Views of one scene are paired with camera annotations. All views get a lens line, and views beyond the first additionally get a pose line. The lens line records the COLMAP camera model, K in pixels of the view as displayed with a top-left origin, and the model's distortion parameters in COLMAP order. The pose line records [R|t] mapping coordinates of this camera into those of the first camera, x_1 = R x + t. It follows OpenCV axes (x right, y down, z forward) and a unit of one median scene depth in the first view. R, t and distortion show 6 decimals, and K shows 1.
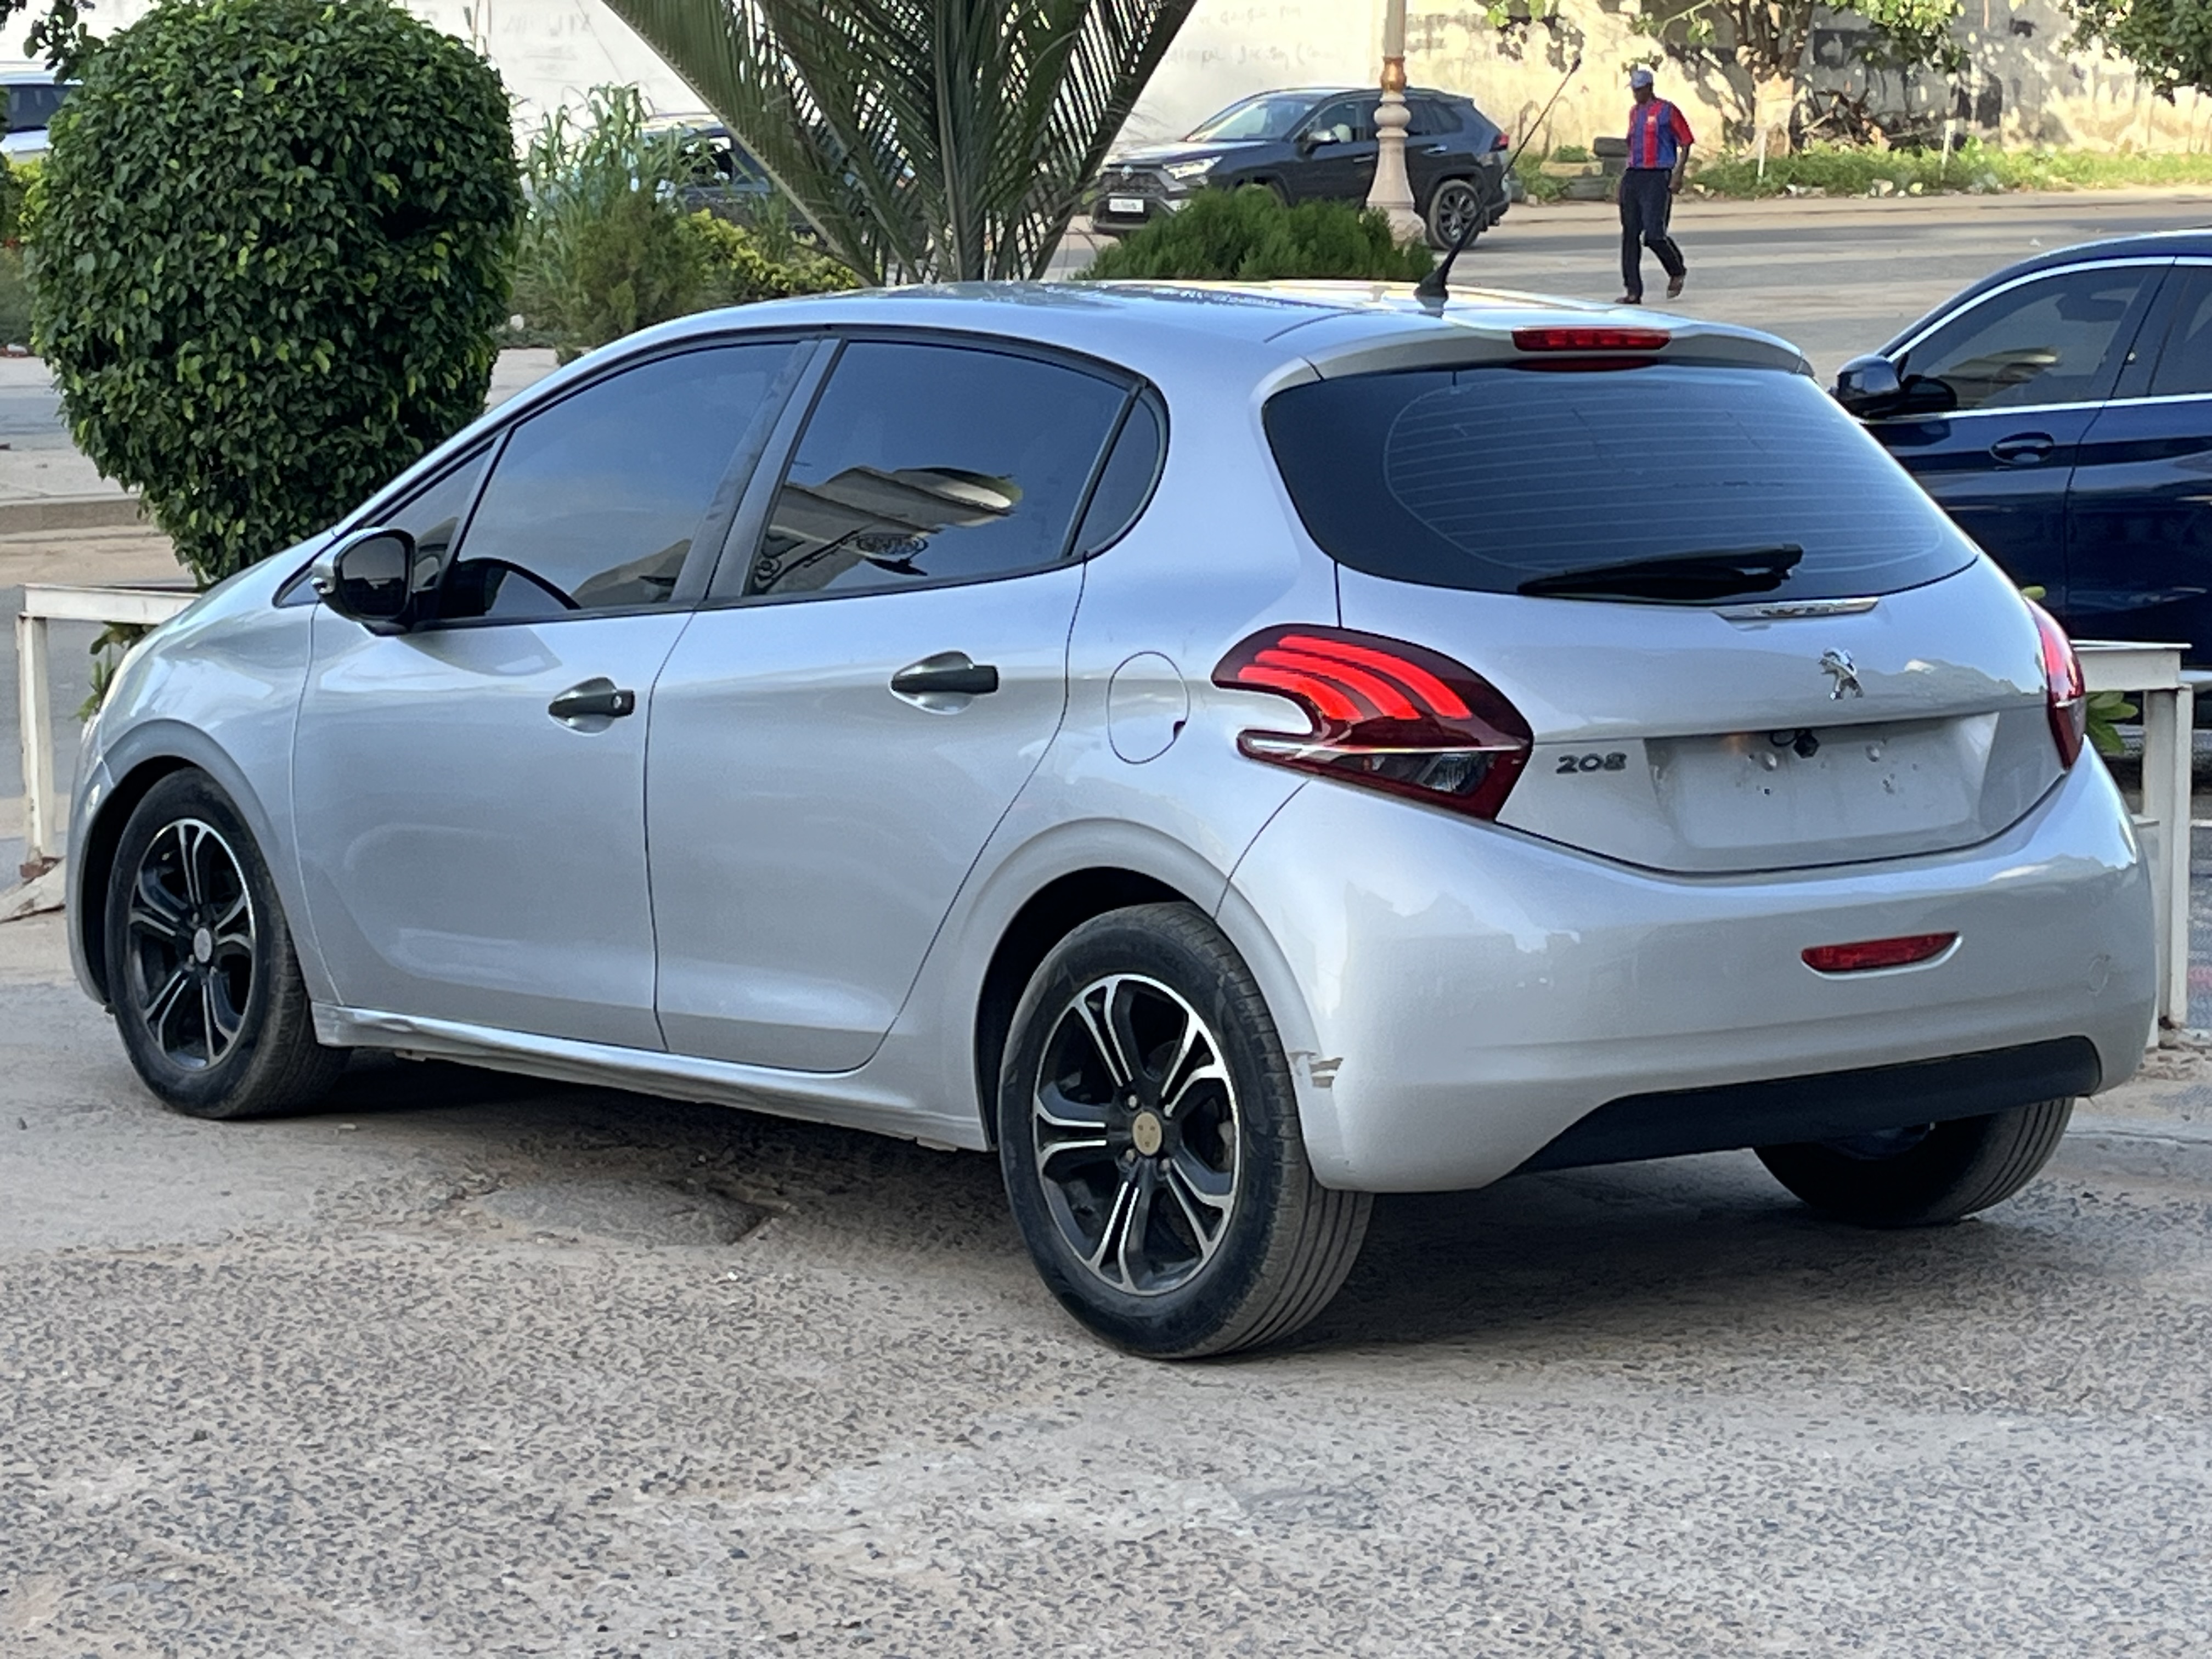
lens RADIAL K [[5305.5, 0, 1106.0], [0, 5305.5, 829.5], [0, 0, 1]] dist [0.202248, -0.326765]
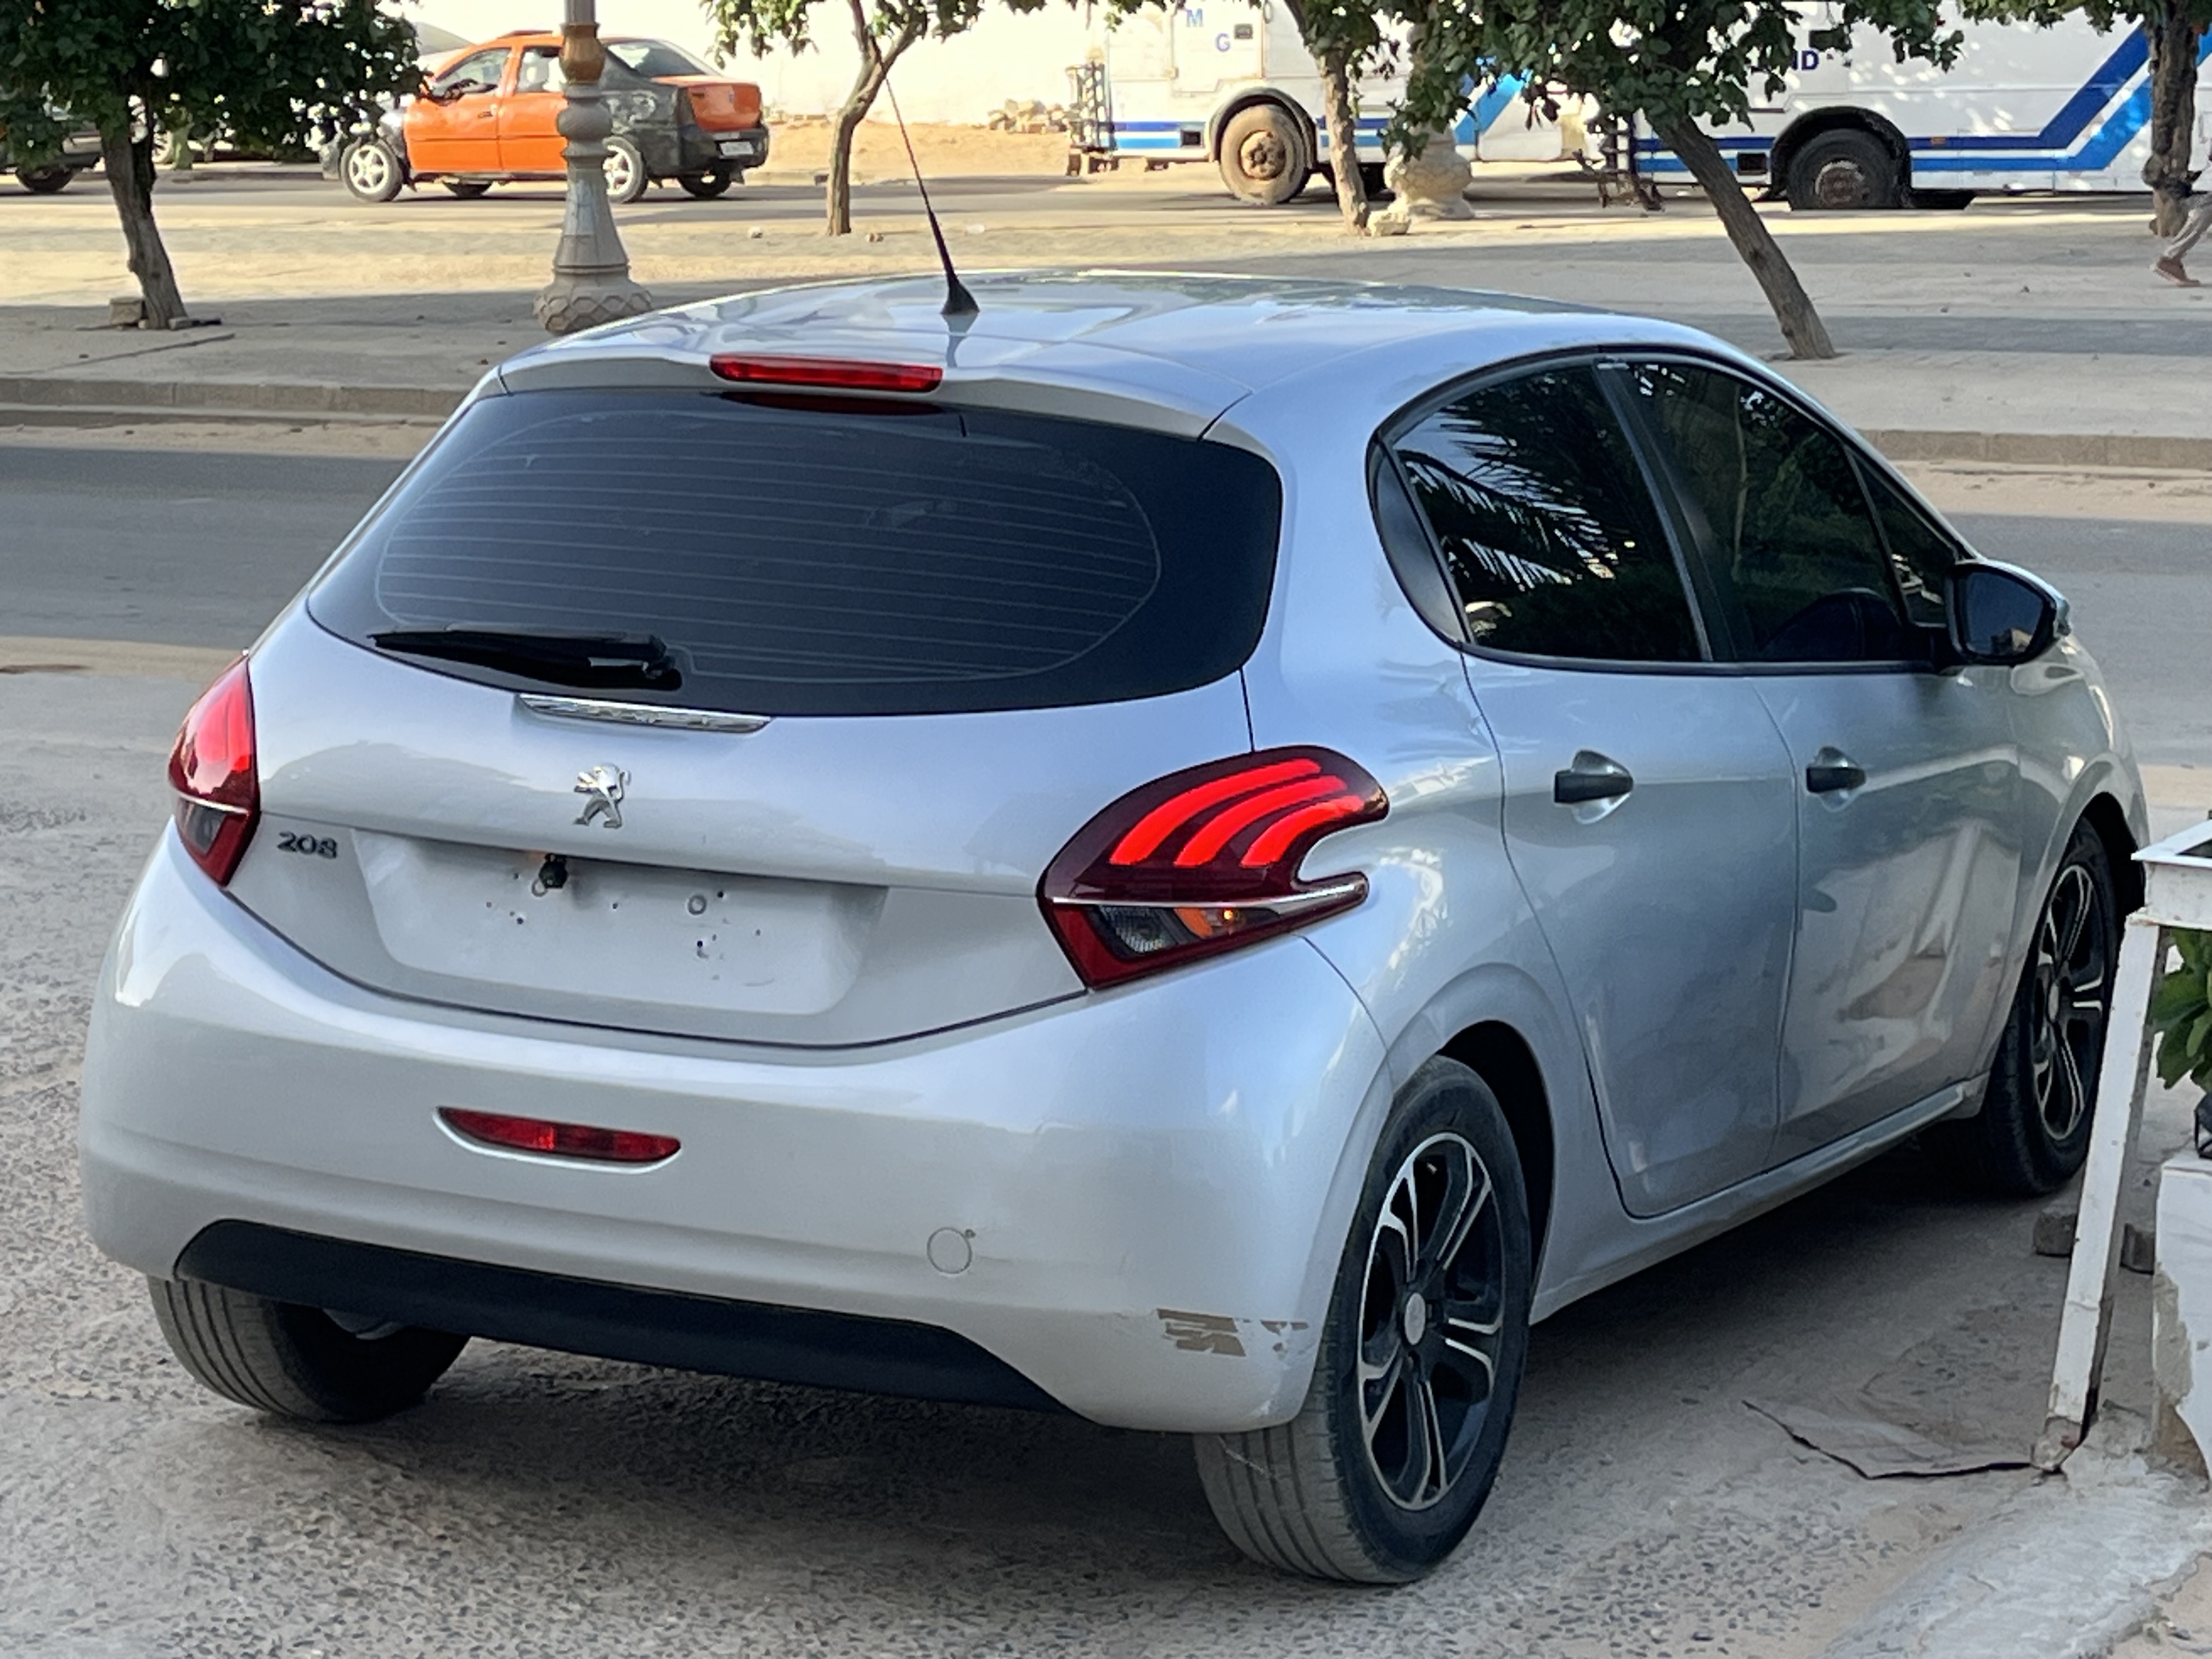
lens RADIAL K [[5305.5, 0, 1106.0], [0, 5305.5, 829.5], [0, 0, 1]] dist [0.202248, -0.326765]
pose [[0.408363, 0.150627, -0.900306, 0.503014], [-0.123013, 0.986375, 0.109231, -0.068330], [0.904493, 0.066144, 0.421328, 0.401033]]
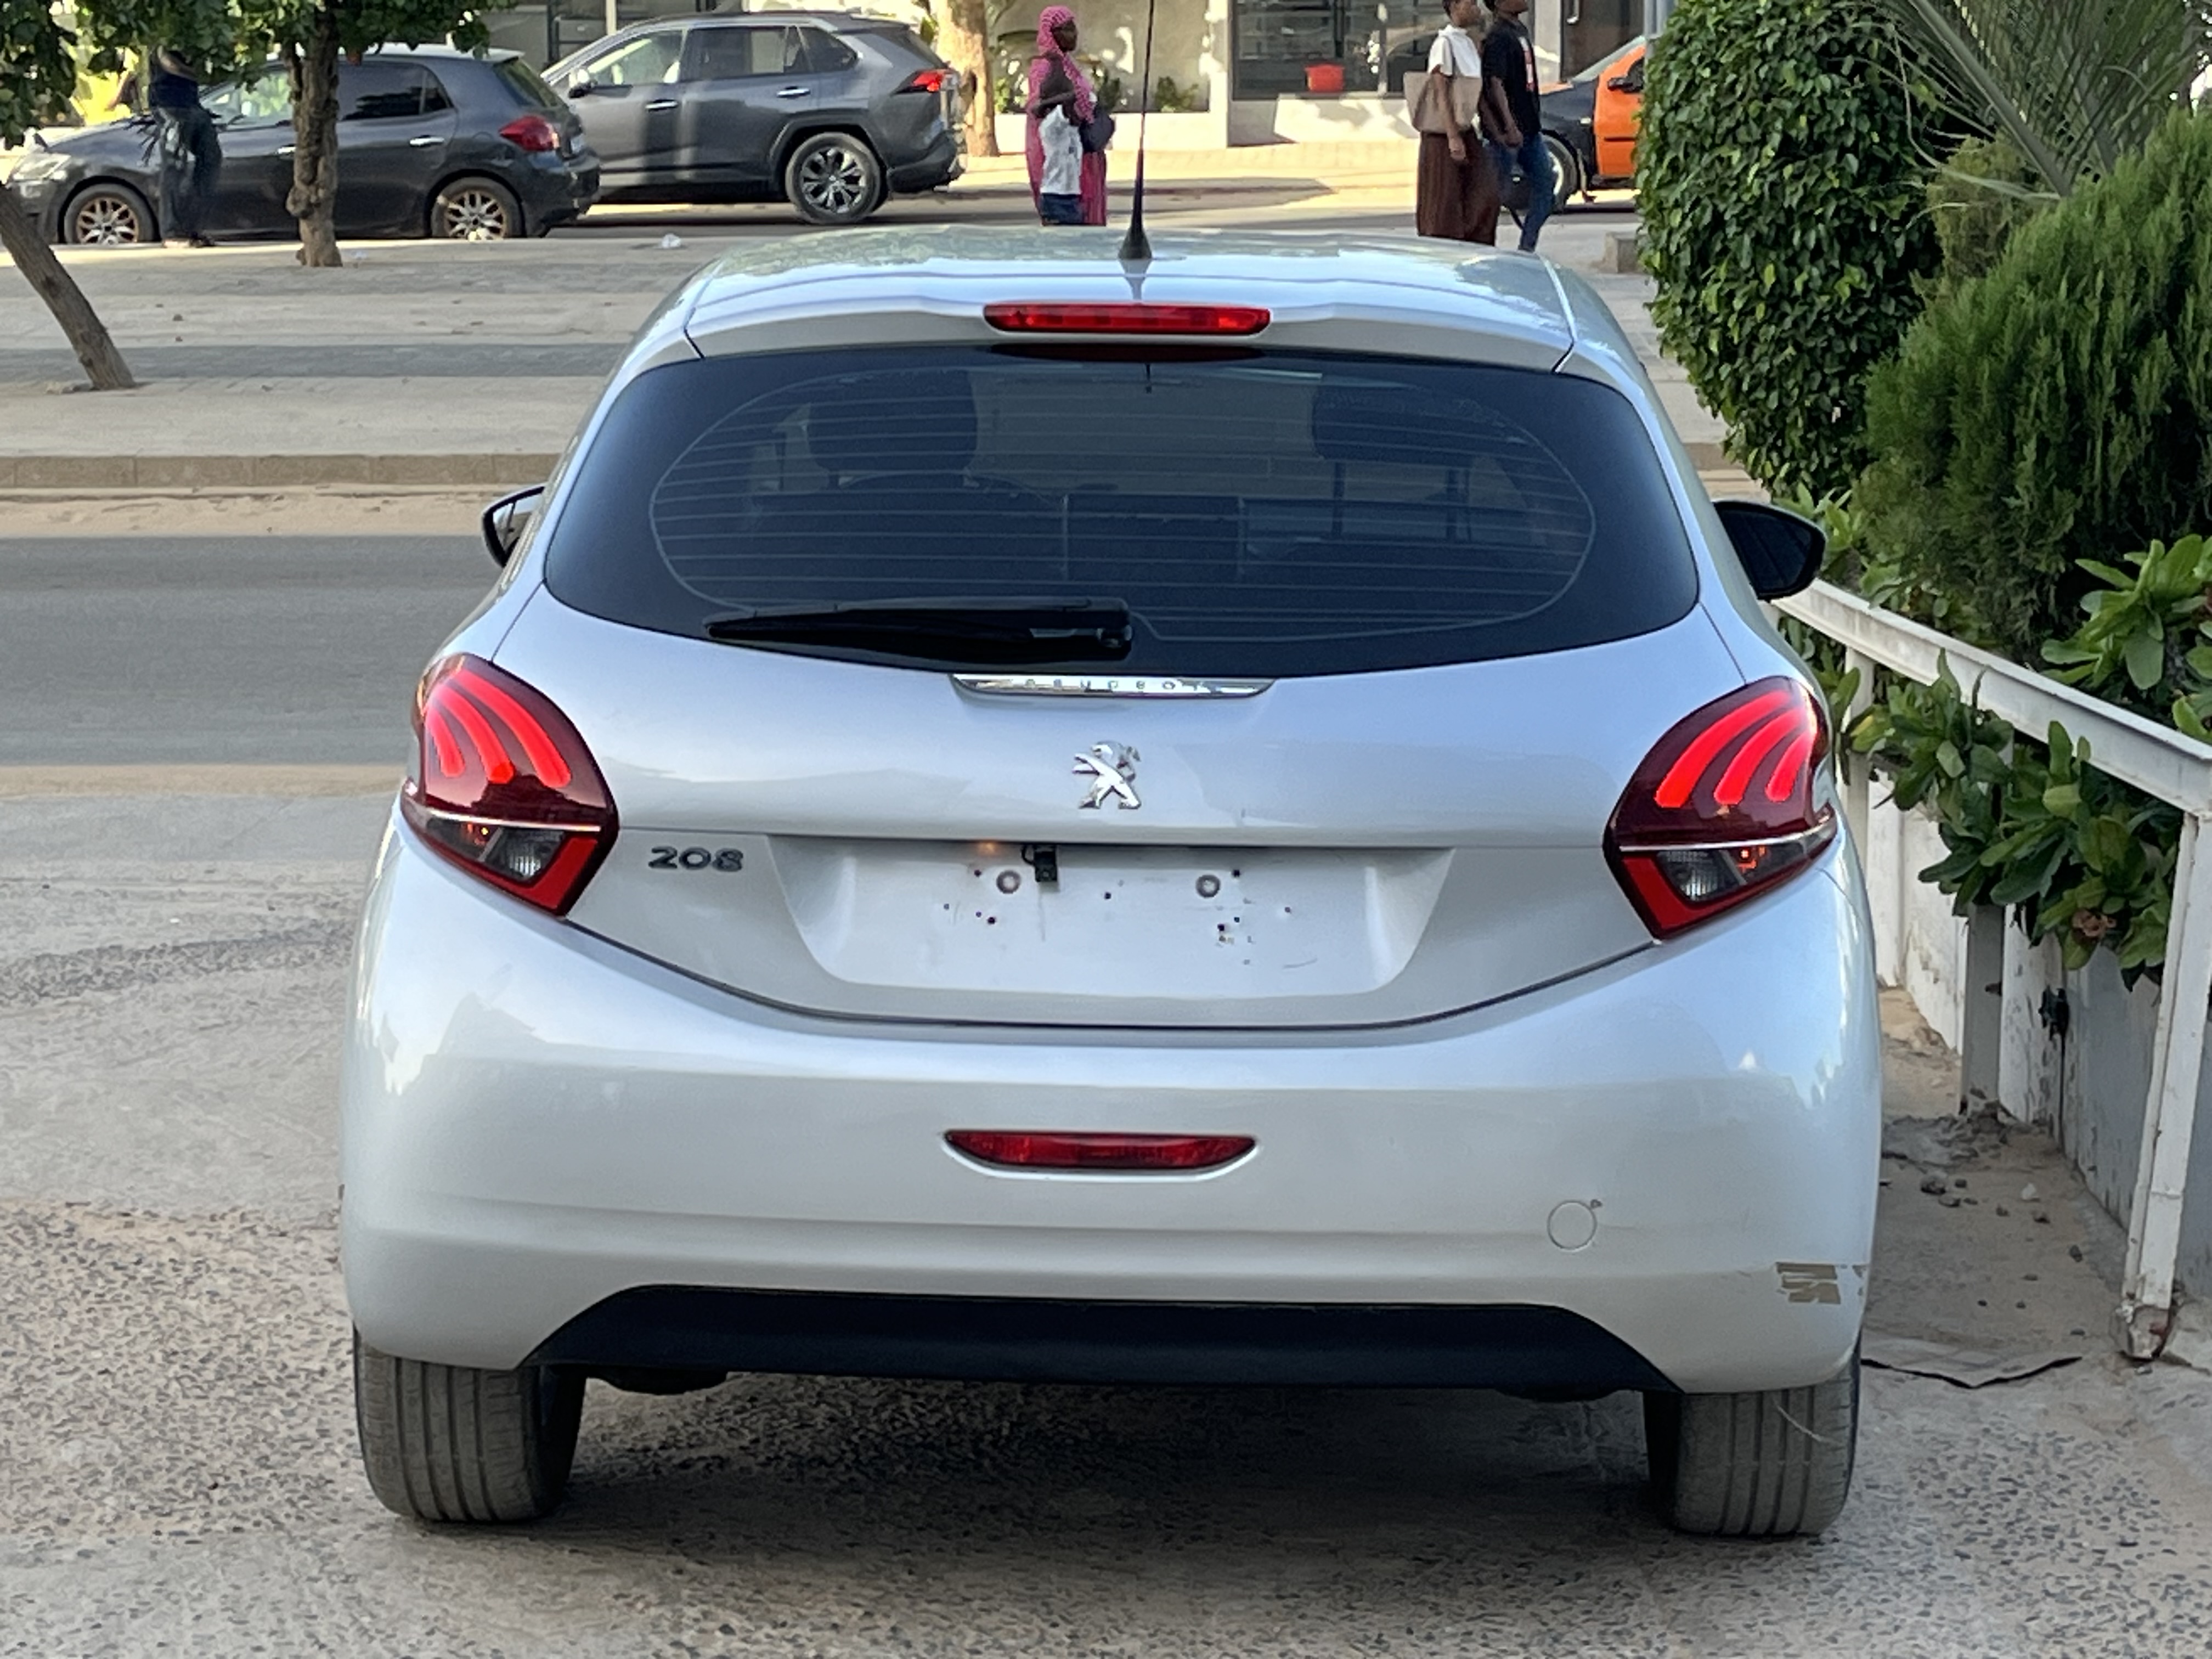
lens RADIAL K [[5305.5, 0, 1106.0], [0, 5305.5, 829.5], [0, 0, 1]] dist [0.202248, -0.326765]
pose [[0.763672, 0.099065, -0.637959, 0.342574], [-0.085971, 0.994961, 0.051590, -0.033571], [0.639855, 0.015448, 0.768340, 0.232958]]
